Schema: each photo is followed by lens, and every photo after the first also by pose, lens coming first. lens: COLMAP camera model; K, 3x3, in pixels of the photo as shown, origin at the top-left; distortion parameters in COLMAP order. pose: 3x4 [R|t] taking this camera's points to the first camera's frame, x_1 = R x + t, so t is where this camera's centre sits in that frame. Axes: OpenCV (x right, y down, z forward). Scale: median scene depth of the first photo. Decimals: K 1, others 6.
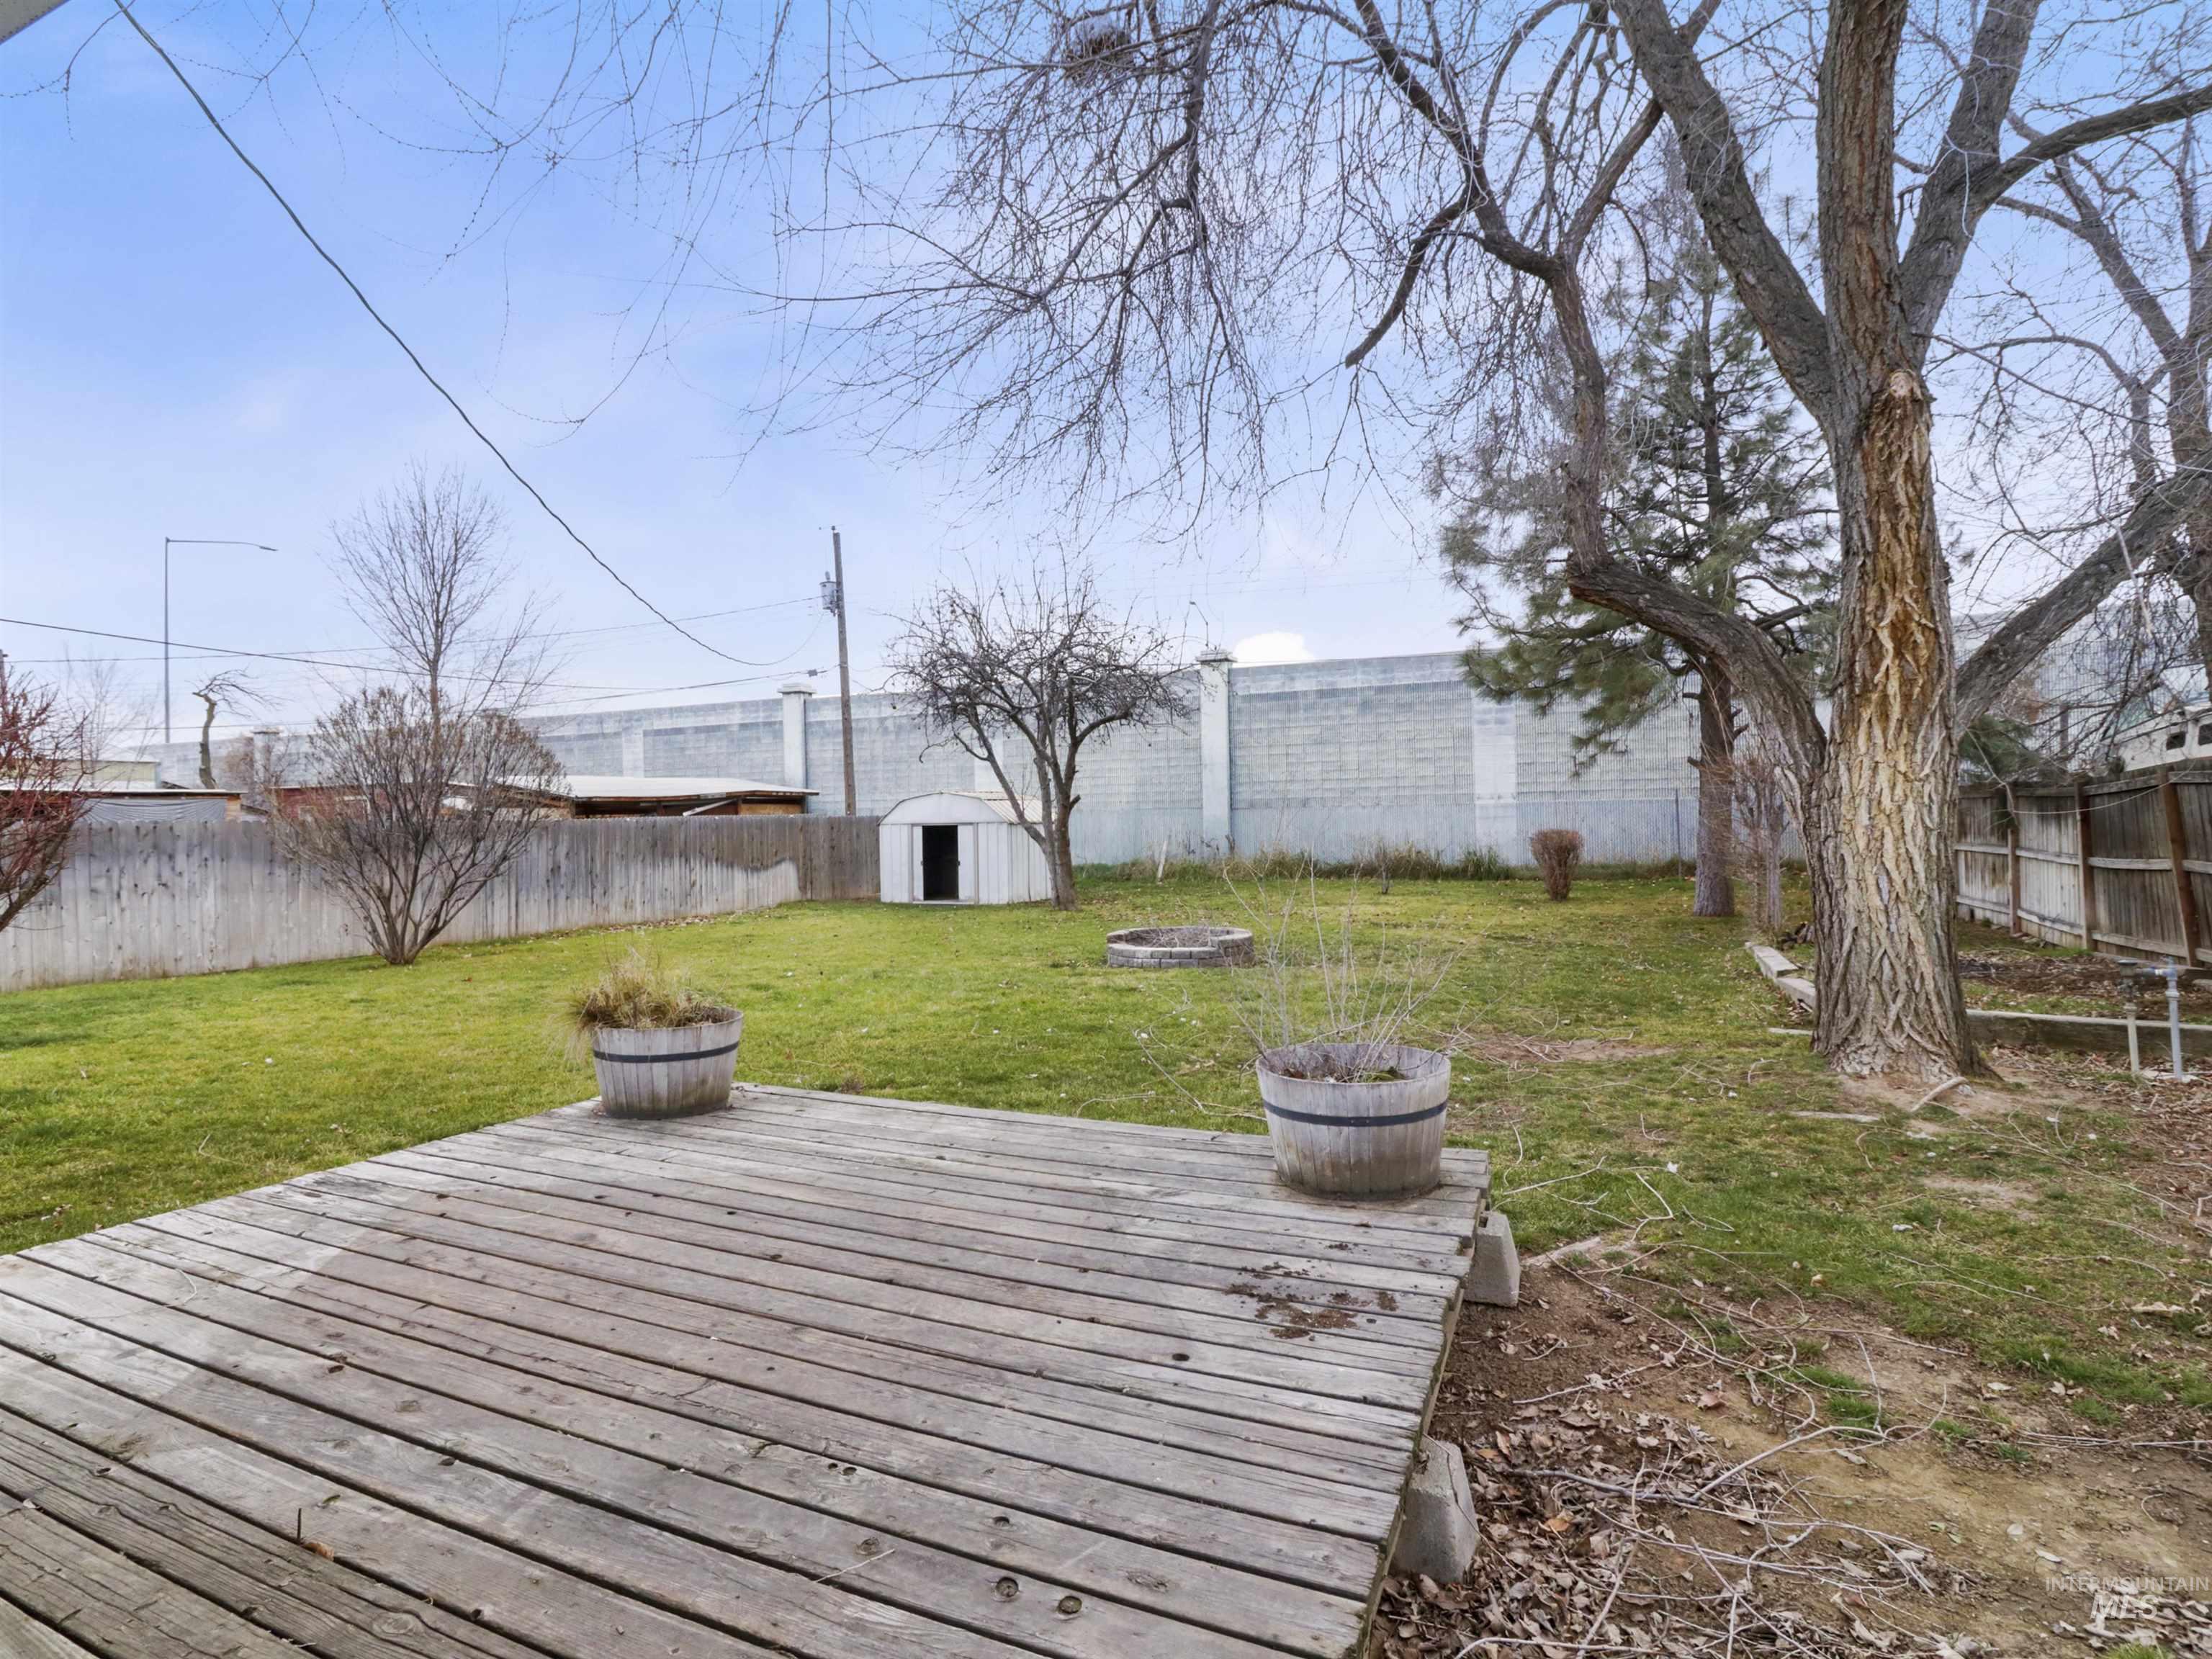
lens RADIAL K [[1155.9, 0, 1076.9], [0, 1155.9, 824.1], [0, 0, 1]] dist [0.000102, -0.015001]
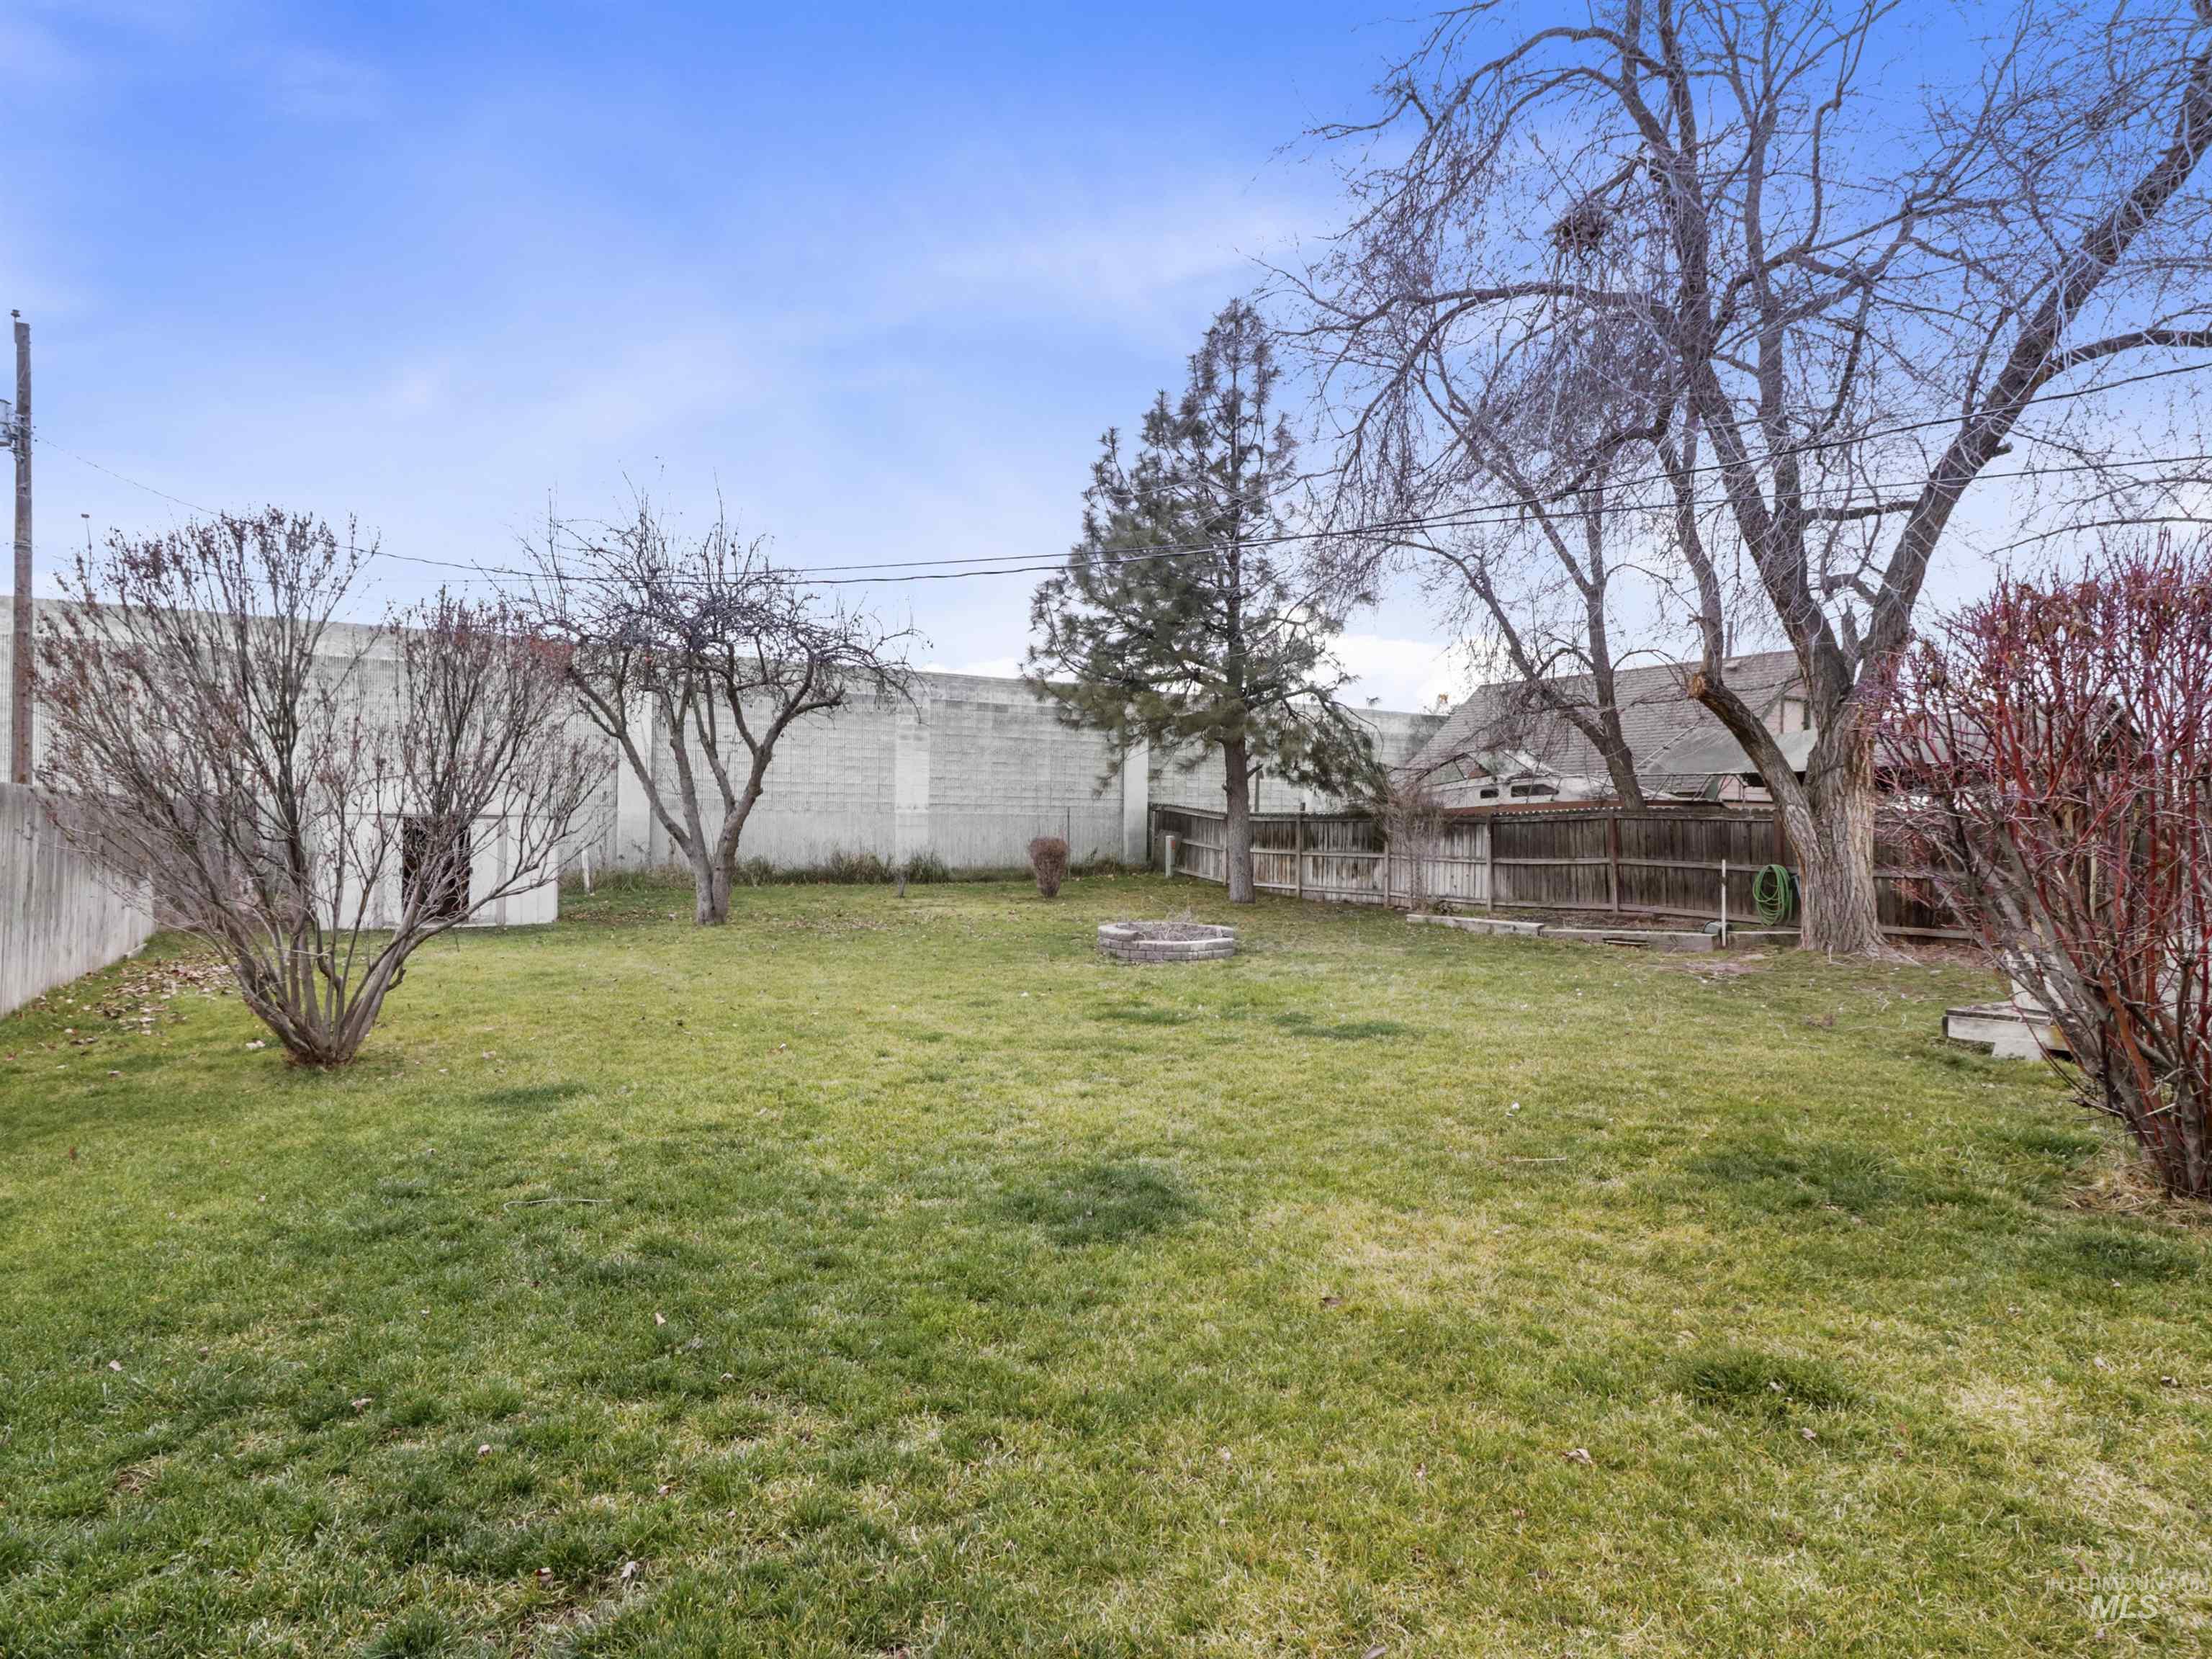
lens RADIAL K [[1155.9, 0, 1076.9], [0, 1155.9, 824.1], [0, 0, 1]] dist [0.000102, -0.015001]
pose [[0.561765, 0.025979, 0.826889, -0.549760], [-0.017822, 0.999655, -0.019299, 0.013128], [-0.827105, -0.003896, 0.562034, 0.312446]]
